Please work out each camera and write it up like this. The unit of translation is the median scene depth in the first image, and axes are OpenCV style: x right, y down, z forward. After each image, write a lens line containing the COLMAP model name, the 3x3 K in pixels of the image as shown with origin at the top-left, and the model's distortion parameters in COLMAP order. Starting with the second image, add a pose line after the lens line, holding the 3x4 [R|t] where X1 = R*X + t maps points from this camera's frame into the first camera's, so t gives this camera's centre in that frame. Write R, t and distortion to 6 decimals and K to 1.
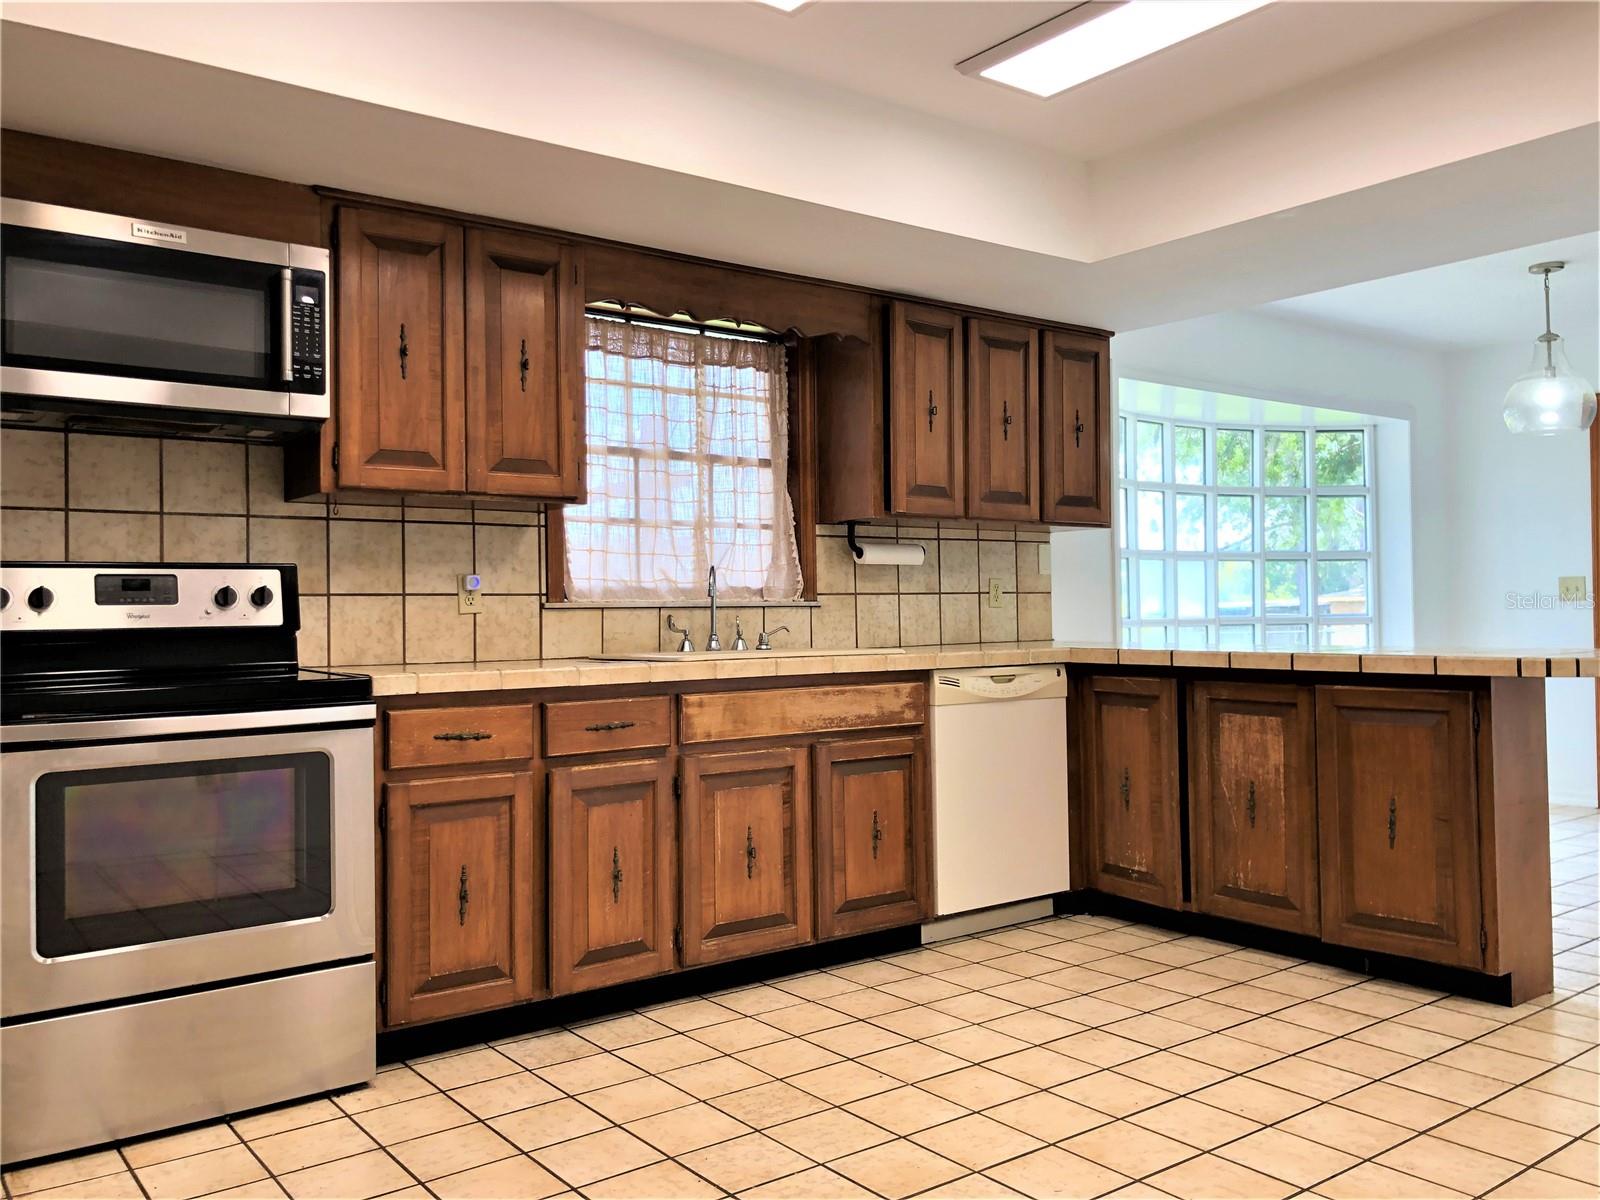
lens RADIAL K [[1303.7, 0, 799.7], [0, 1303.7, 600.8], [0, 0, 1]] dist [0.039438, -0.000351]
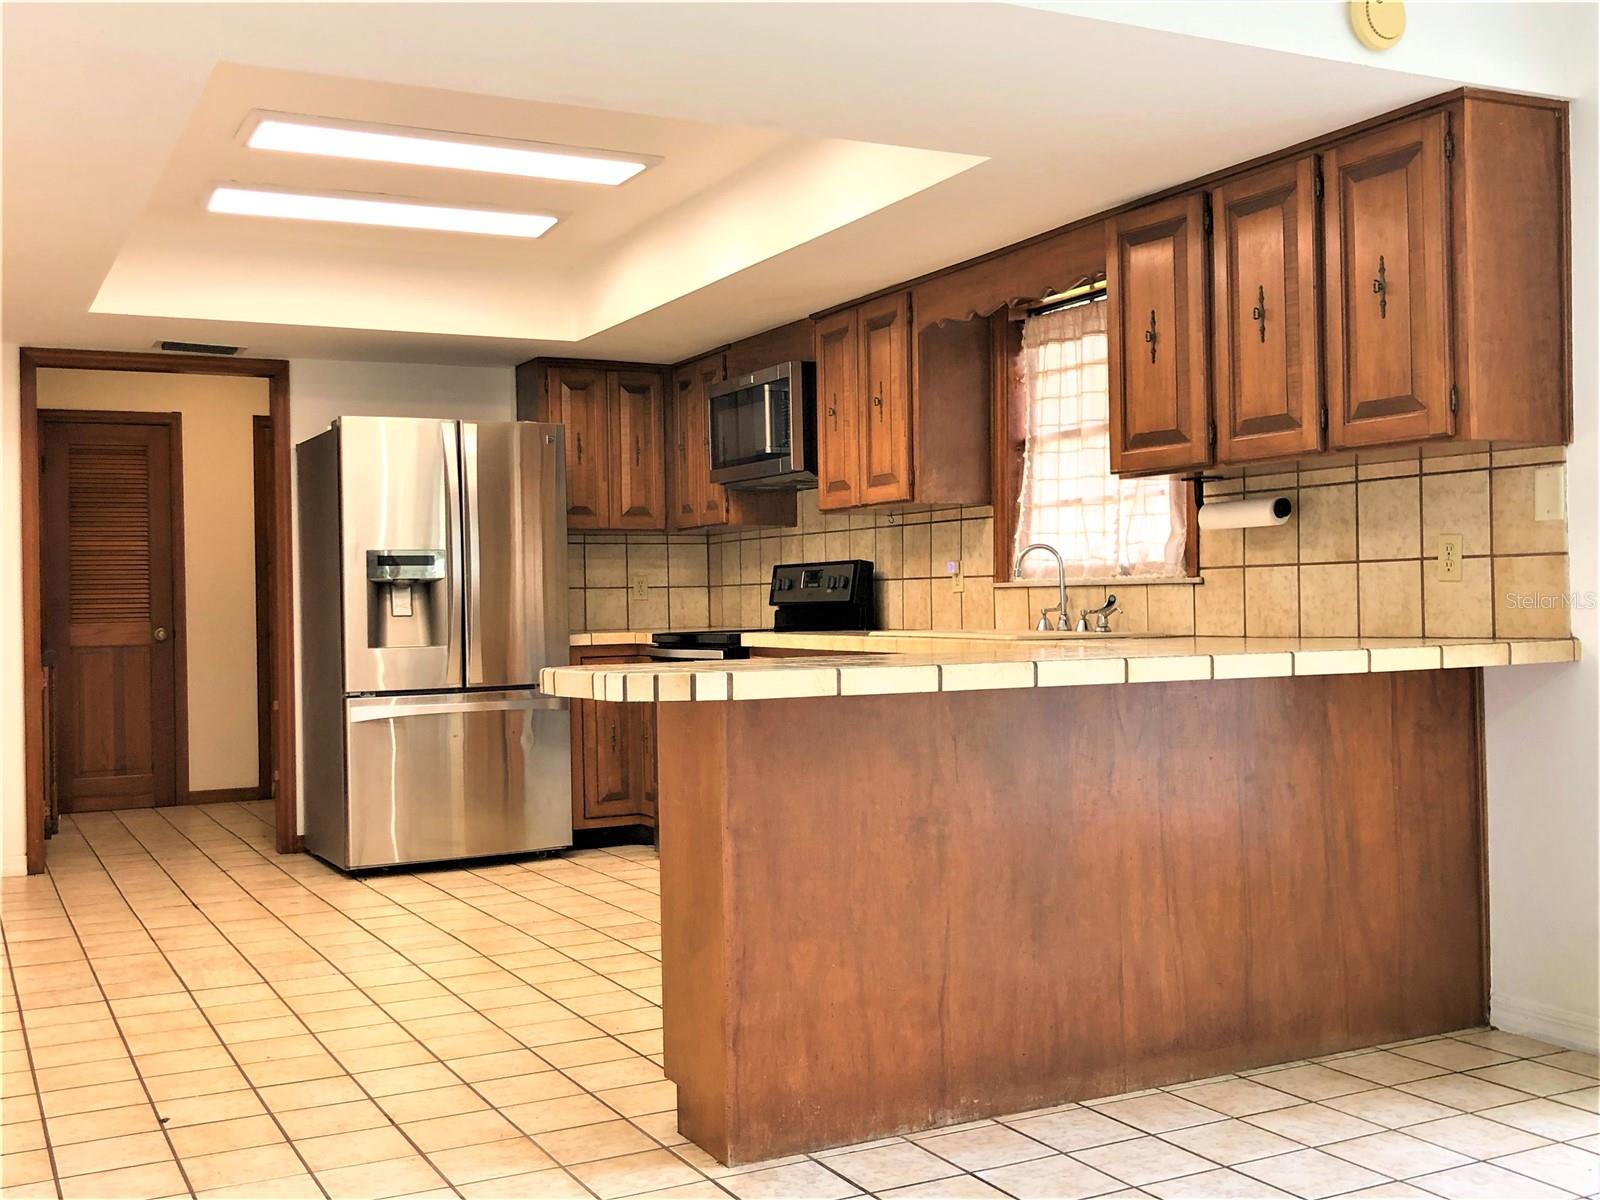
lens RADIAL K [[1671.2, 0, 799.1], [0, 1671.2, 596.9], [0, 0, 1]] dist [0.022072, 0.000000]
pose [[-0.183363, 0.015828, -0.982918, 1.066428], [0.030668, 0.999476, 0.010374, -0.005499], [0.982567, -0.028241, -0.183753, 0.912625]]
